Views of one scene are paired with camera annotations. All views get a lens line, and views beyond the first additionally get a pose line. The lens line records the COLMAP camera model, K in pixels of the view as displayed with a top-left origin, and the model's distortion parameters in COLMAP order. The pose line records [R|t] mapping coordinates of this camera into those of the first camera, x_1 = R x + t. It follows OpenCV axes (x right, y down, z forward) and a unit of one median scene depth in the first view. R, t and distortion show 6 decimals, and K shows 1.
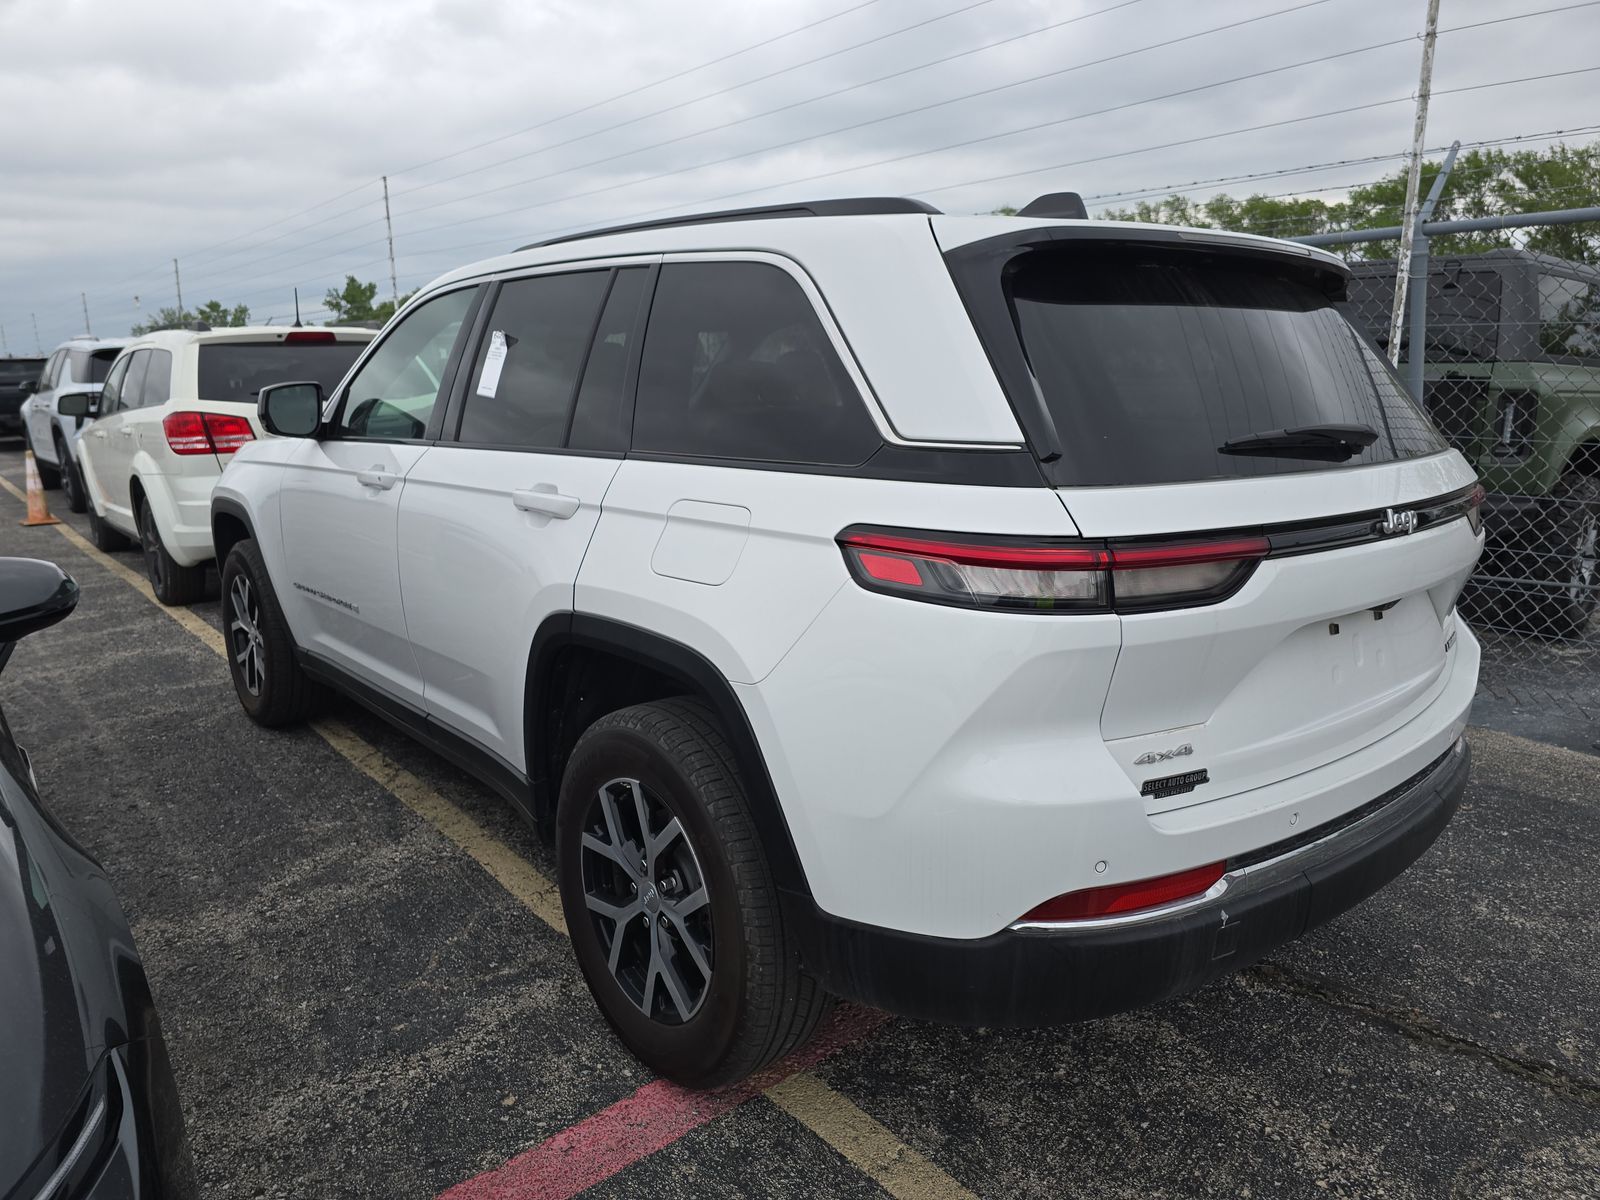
lens RADIAL K [[1088.9, 0, 807.0], [0, 1088.9, 598.7], [0, 0, 1]] dist [0.020212, -0.001334]
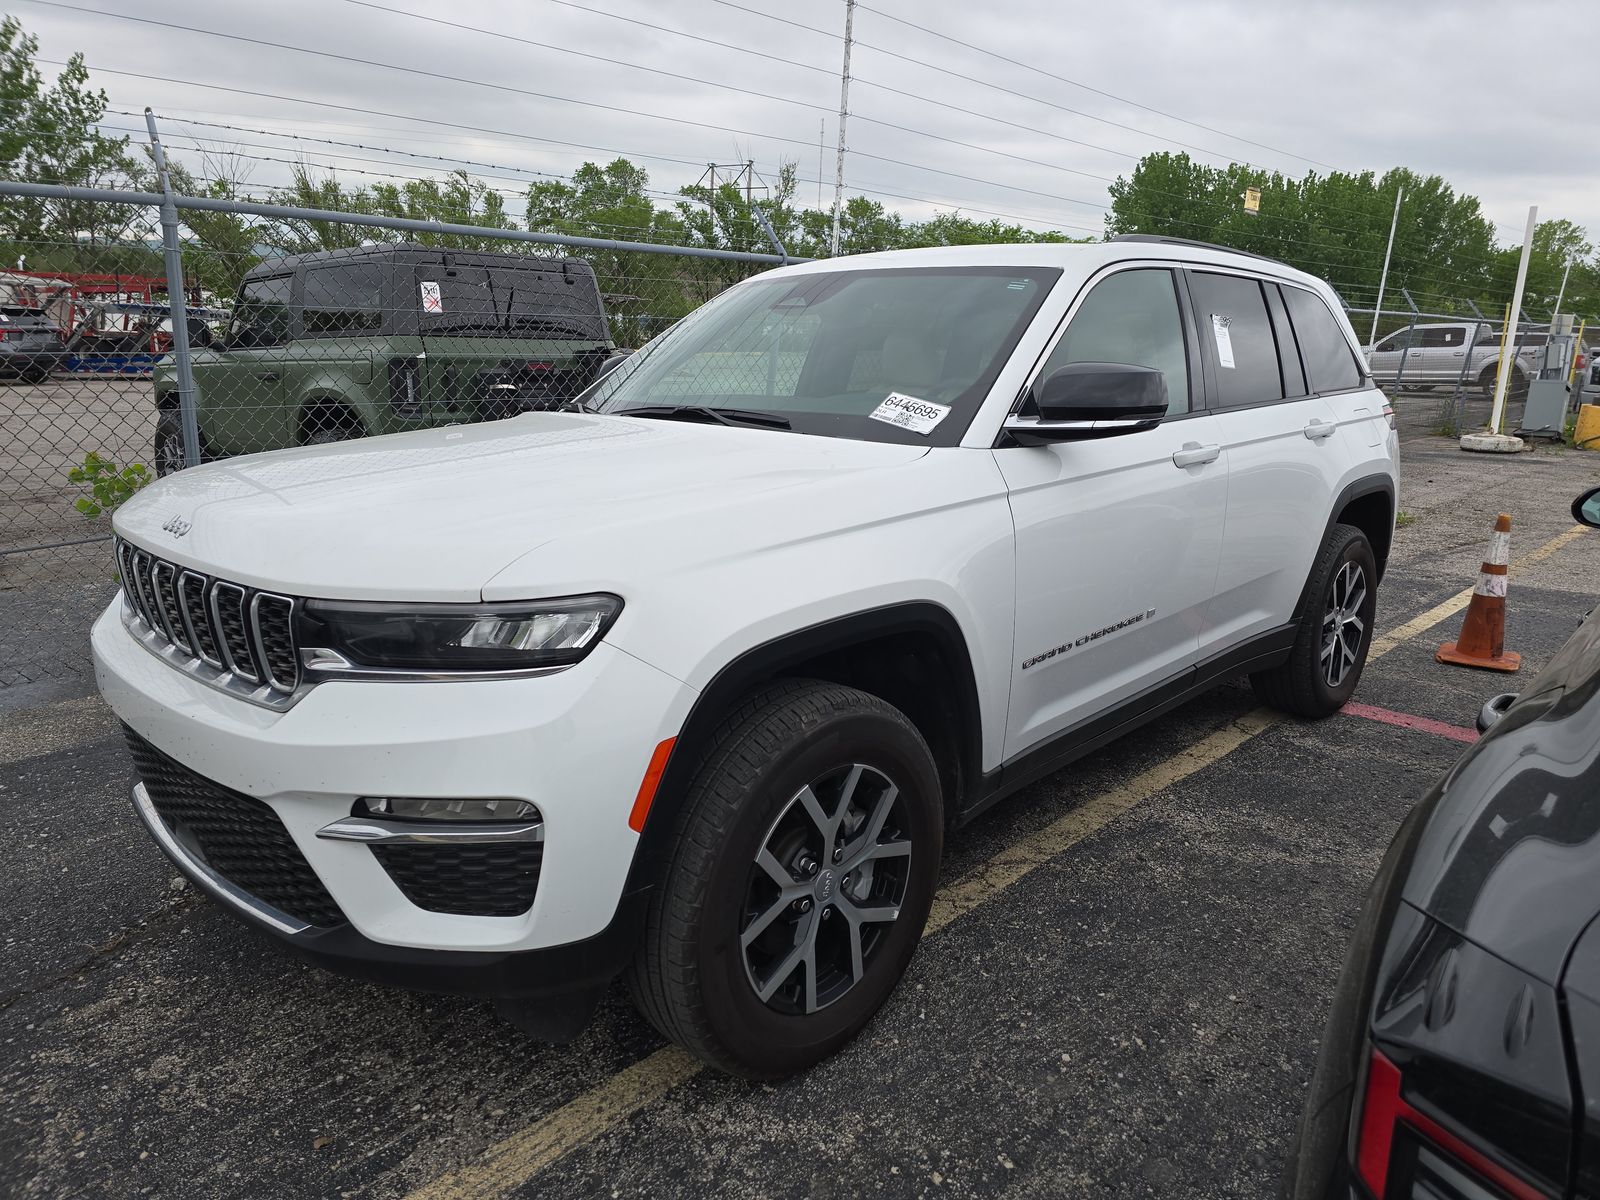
lens RADIAL K [[1062.1, 0, 821.2], [0, 1062.1, 600.1], [0, 0, 1]] dist [0.004915, 0.001795]
pose [[-0.105134, -0.229853, 0.967530, -1.247553], [0.197120, 0.948800, 0.246823, -0.272751], [-0.974726, 0.216669, -0.054443, 1.336804]]
